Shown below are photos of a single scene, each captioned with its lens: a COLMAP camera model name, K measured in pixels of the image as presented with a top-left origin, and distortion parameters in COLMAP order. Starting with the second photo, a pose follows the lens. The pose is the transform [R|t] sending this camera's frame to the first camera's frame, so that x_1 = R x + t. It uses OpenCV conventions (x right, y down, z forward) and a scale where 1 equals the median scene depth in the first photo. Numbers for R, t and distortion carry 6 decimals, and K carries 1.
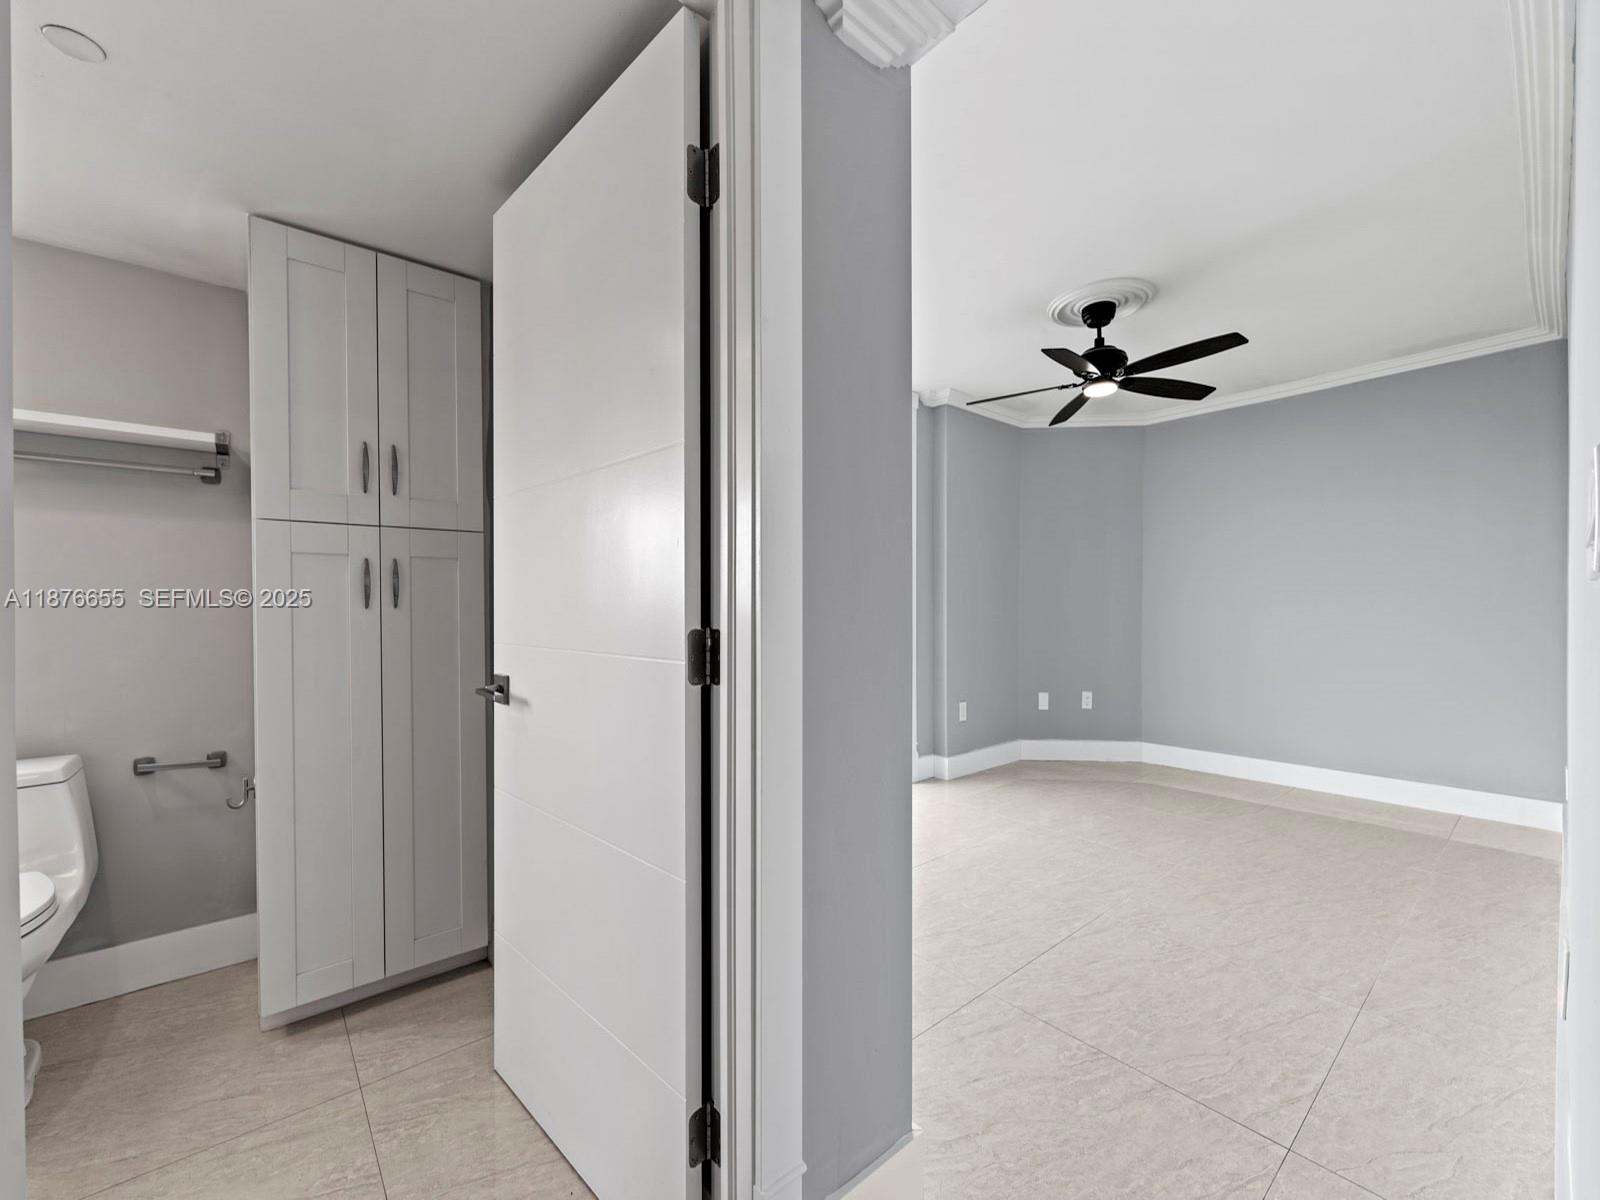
lens RADIAL K [[653.1, 0, 796.5], [0, 653.1, 610.2], [0, 0, 1]] dist [-0.003563, -0.000319]
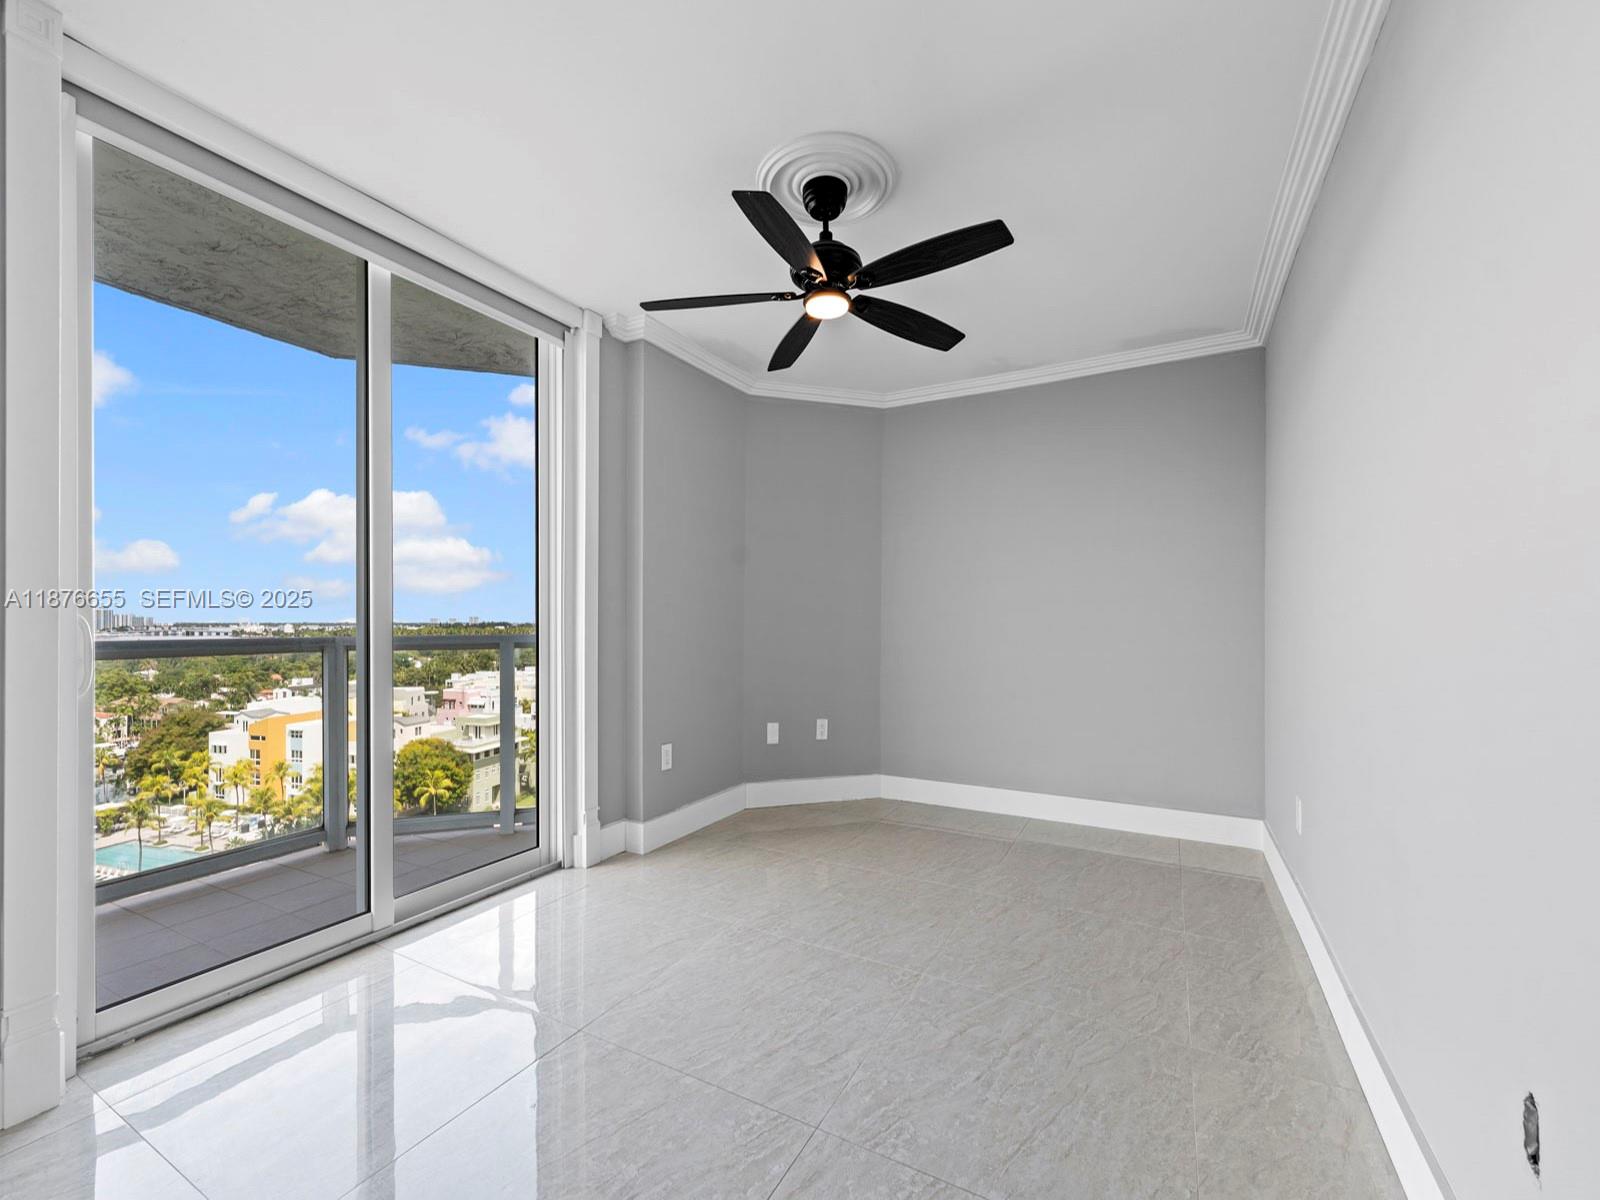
lens RADIAL K [[670.1, 0, 805.5], [0, 670.1, 609.4], [0, 0, 1]] dist [-0.004883, -0.000839]
pose [[0.931241, 0.009875, 0.364269, 0.155847], [-0.003589, 0.999833, -0.017929, -0.000291], [-0.364385, 0.015388, 0.931121, 0.288898]]
